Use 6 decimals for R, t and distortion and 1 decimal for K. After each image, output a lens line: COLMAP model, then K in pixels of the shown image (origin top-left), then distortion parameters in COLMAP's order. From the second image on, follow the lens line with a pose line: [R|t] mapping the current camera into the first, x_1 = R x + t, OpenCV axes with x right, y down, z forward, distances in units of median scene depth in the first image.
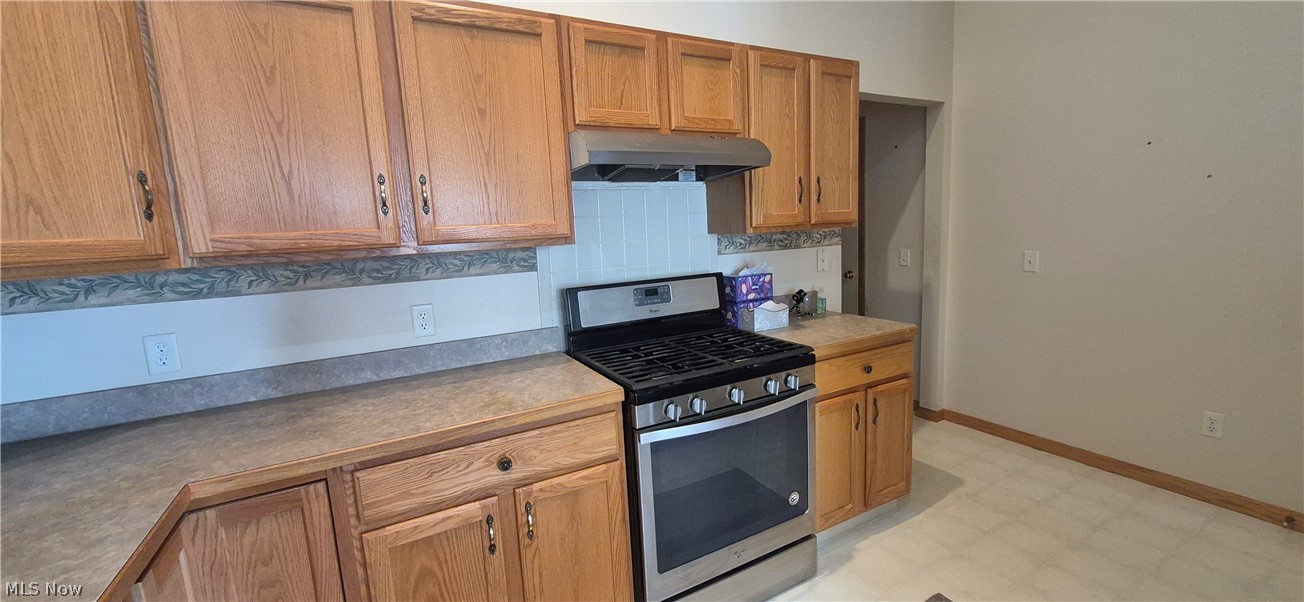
lens RADIAL K [[512.2, 0, 652.0], [0, 512.2, 297.8], [0, 0, 1]] dist [-0.000380, 0.000161]
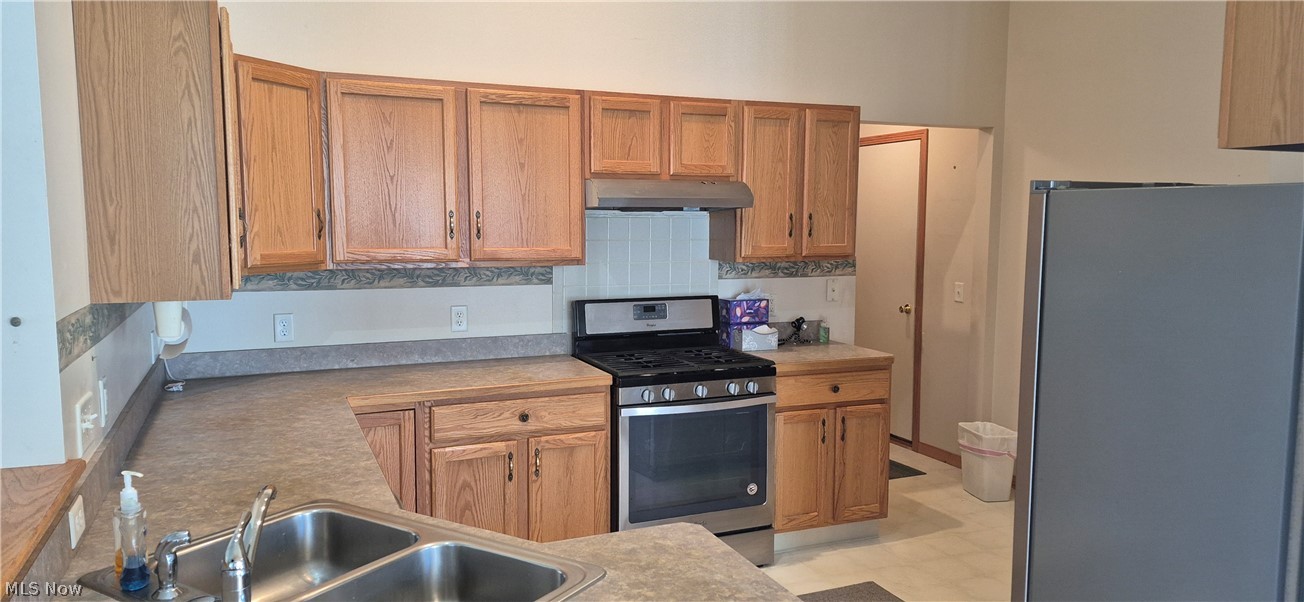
lens RADIAL K [[903.3, 0, 655.7], [0, 903.3, 302.1], [0, 0, 1]] dist [0.122016, -0.130700]
pose [[0.994606, 0.062145, -0.083047, 0.204051], [-0.065220, 0.997263, -0.034834, 0.049490], [0.080655, 0.040063, 0.995937, -1.141095]]
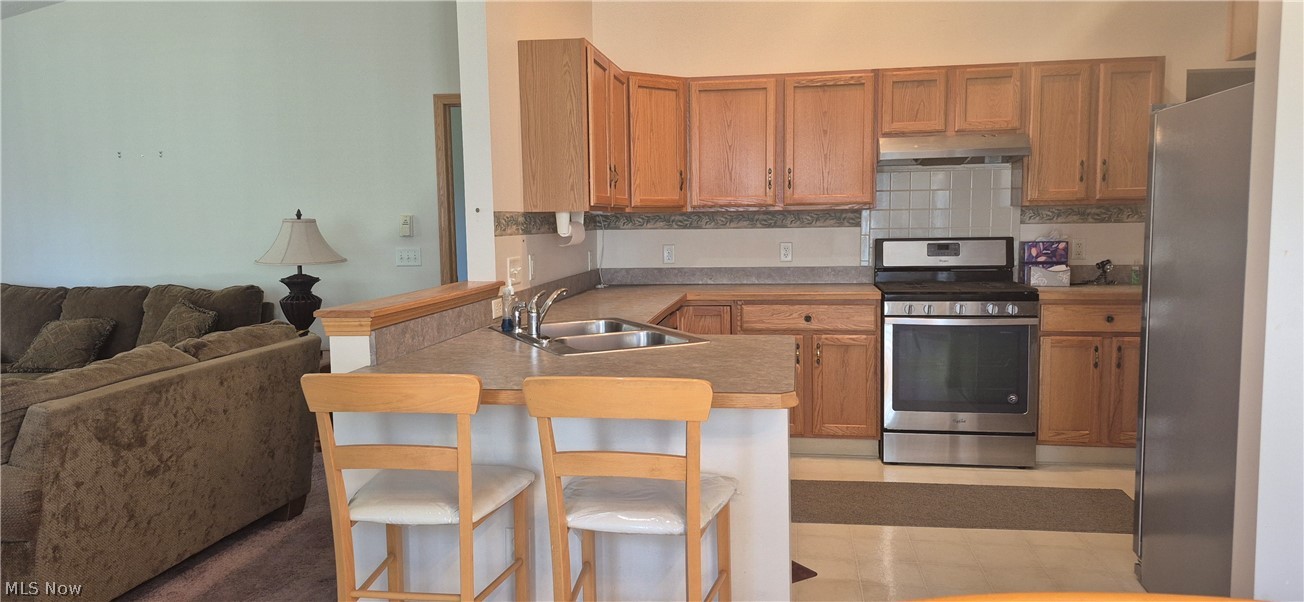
lens RADIAL K [[903.3, 0, 655.7], [0, 903.3, 302.1], [0, 0, 1]] dist [0.122016, -0.130700]
pose [[0.791292, 0.093652, -0.604224, 0.990892], [-0.109522, 0.993928, 0.010624, 0.217175], [0.601550, 0.057769, 0.796744, -1.560151]]
